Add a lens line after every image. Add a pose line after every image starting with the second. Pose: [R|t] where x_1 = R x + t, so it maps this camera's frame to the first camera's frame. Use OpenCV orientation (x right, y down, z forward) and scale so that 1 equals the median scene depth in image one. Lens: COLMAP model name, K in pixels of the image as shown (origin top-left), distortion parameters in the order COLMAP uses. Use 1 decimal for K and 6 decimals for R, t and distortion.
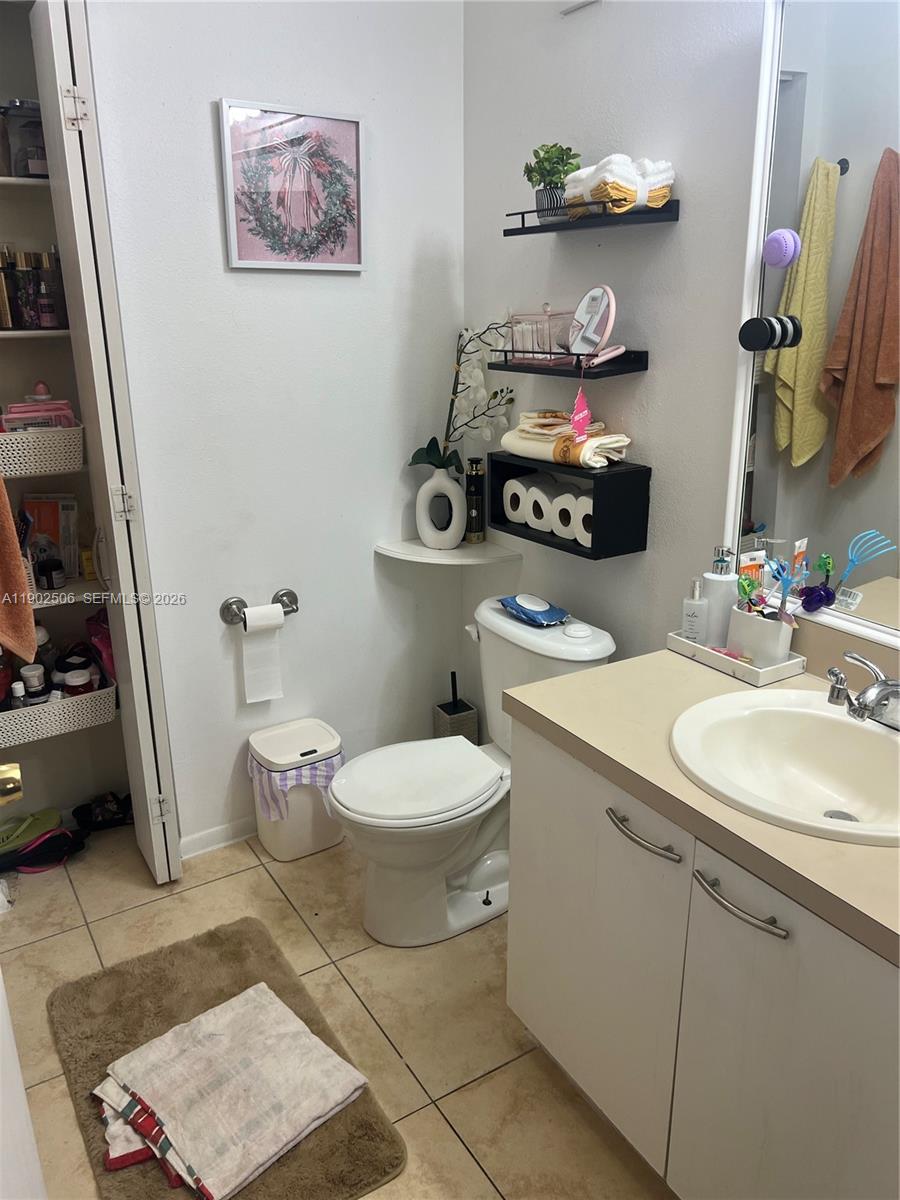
lens RADIAL K [[889.6, 0, 450.0], [0, 889.6, 600.0], [0, 0, 1]] dist [0.033991, -0.053497]
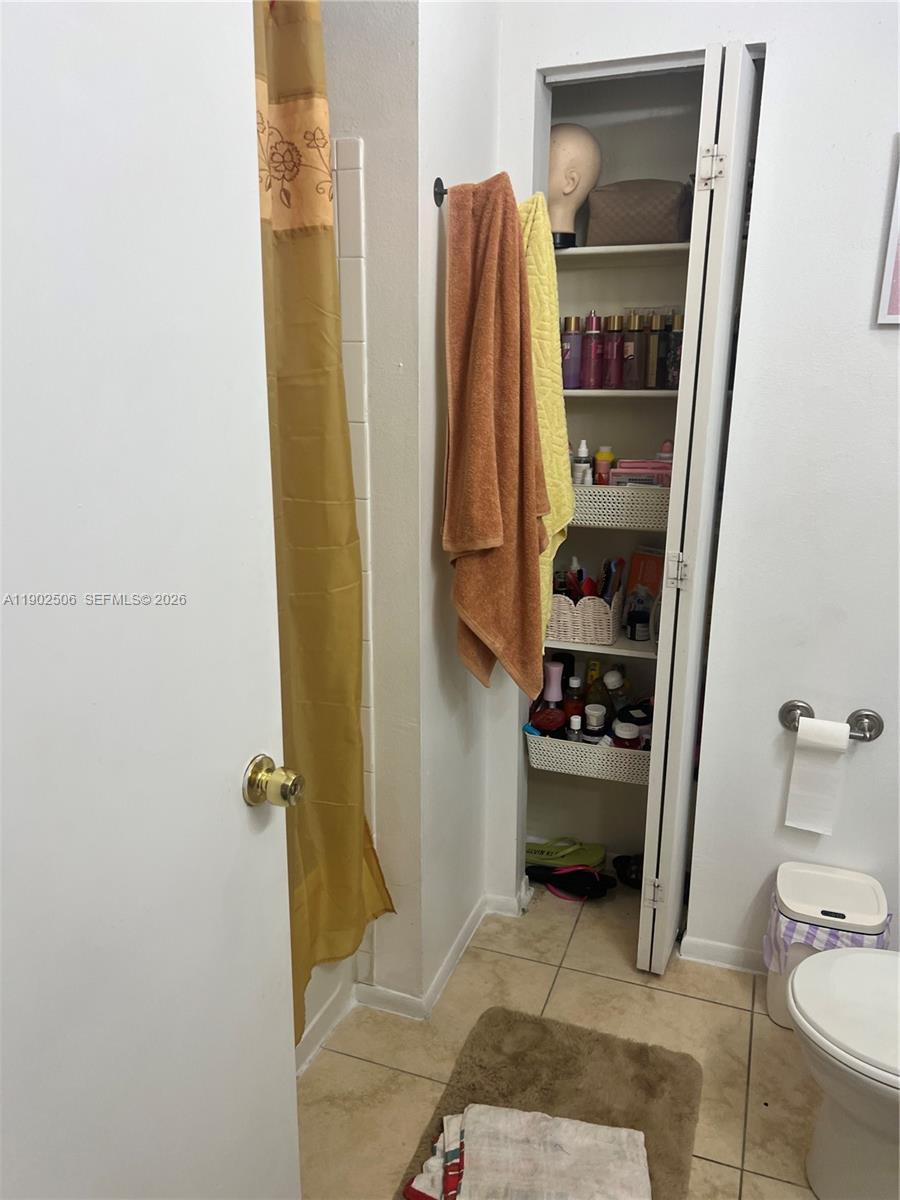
lens RADIAL K [[889.6, 0, 450.0], [0, 889.6, 600.0], [0, 0, 1]] dist [0.033991, -0.053497]
pose [[0.605266, 0.209477, -0.767966, 0.215638], [-0.255740, 0.964781, 0.061602, -0.070686], [0.753823, 0.159113, 0.637521, 0.203334]]
